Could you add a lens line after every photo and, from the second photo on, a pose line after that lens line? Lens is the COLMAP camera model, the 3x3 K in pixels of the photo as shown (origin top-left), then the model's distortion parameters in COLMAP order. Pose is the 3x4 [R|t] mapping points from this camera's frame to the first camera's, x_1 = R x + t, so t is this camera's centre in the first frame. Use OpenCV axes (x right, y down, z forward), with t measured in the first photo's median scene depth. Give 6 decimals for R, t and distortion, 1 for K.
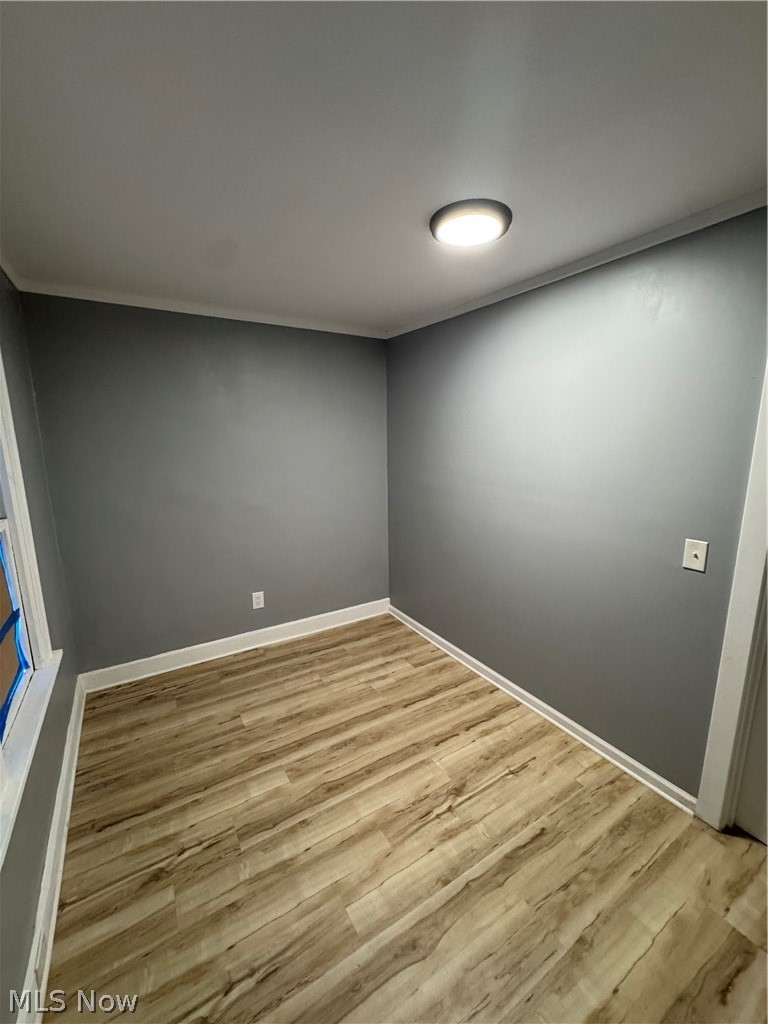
lens RADIAL K [[410.4, 0, 384.9], [0, 410.4, 511.7], [0, 0, 1]] dist [-0.005346, 0.000523]
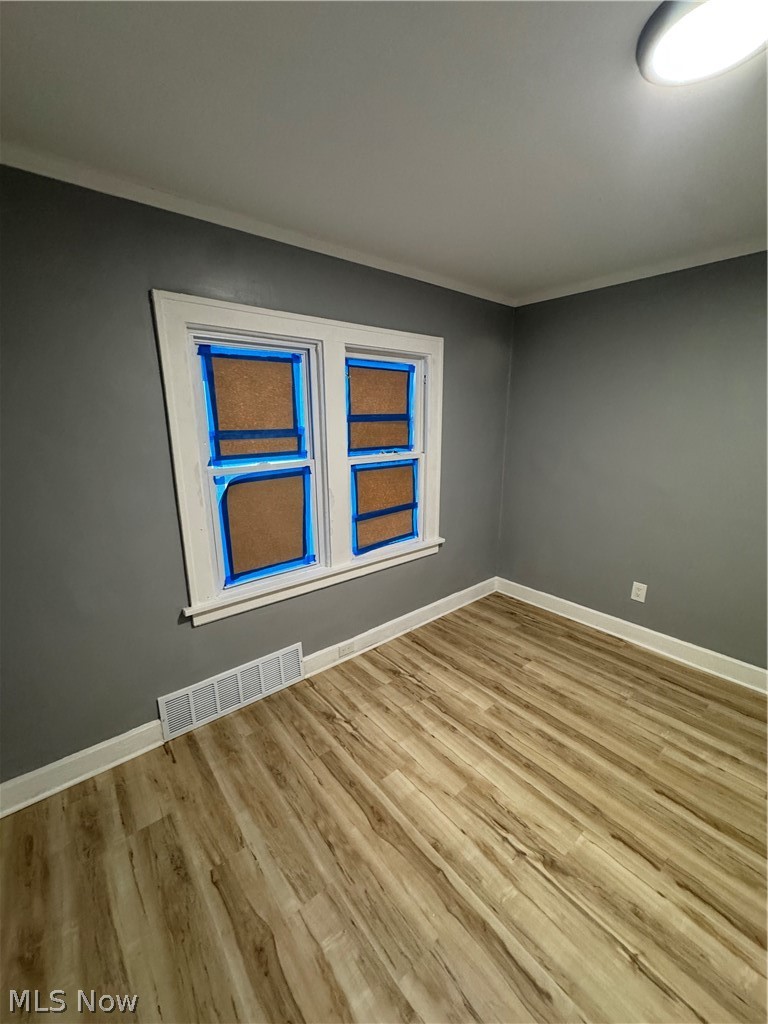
lens RADIAL K [[410.4, 0, 384.9], [0, 410.4, 511.7], [0, 0, 1]] dist [-0.005346, 0.000523]
pose [[0.136340, 0.234197, -0.962582, 0.747352], [-0.179428, 0.961423, 0.208501, -0.069853], [0.974278, 0.144287, 0.173102, 0.472913]]
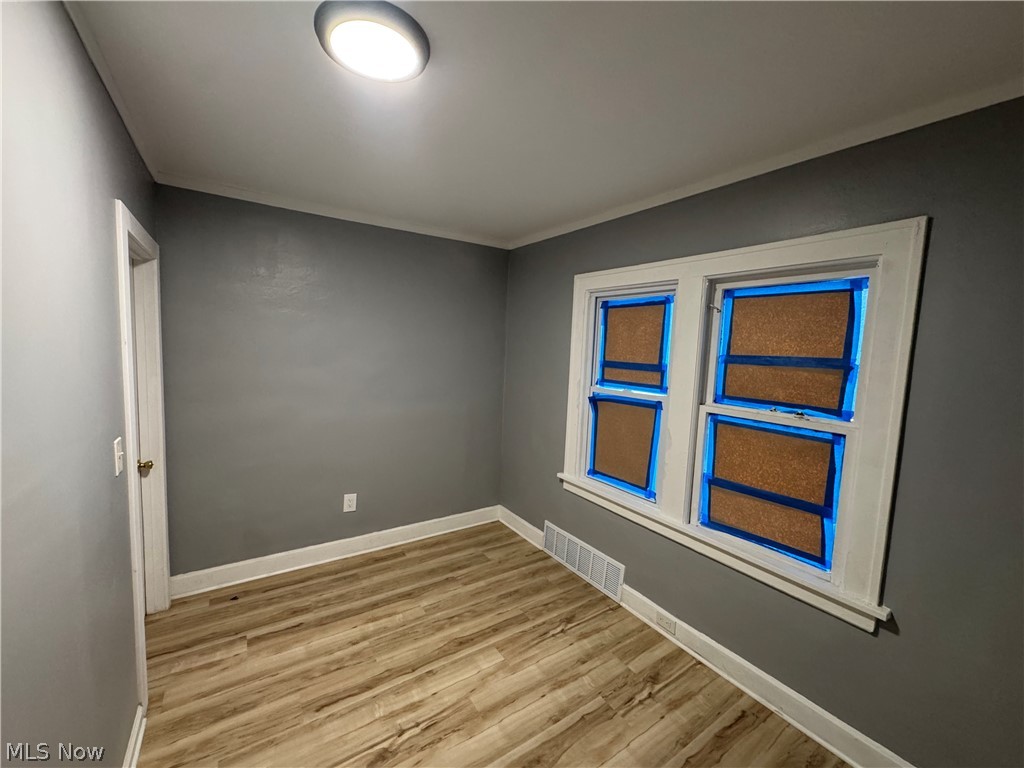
lens RADIAL K [[410.4, 0, 513.2], [0, 410.4, 382.1], [0, 0, 1]] dist [-0.005346, 0.000523]
pose [[-0.998615, -0.034125, -0.040053, -0.026441], [-0.043682, 0.962022, 0.269454, -0.280367], [0.029337, 0.270830, -0.962180, 1.639813]]
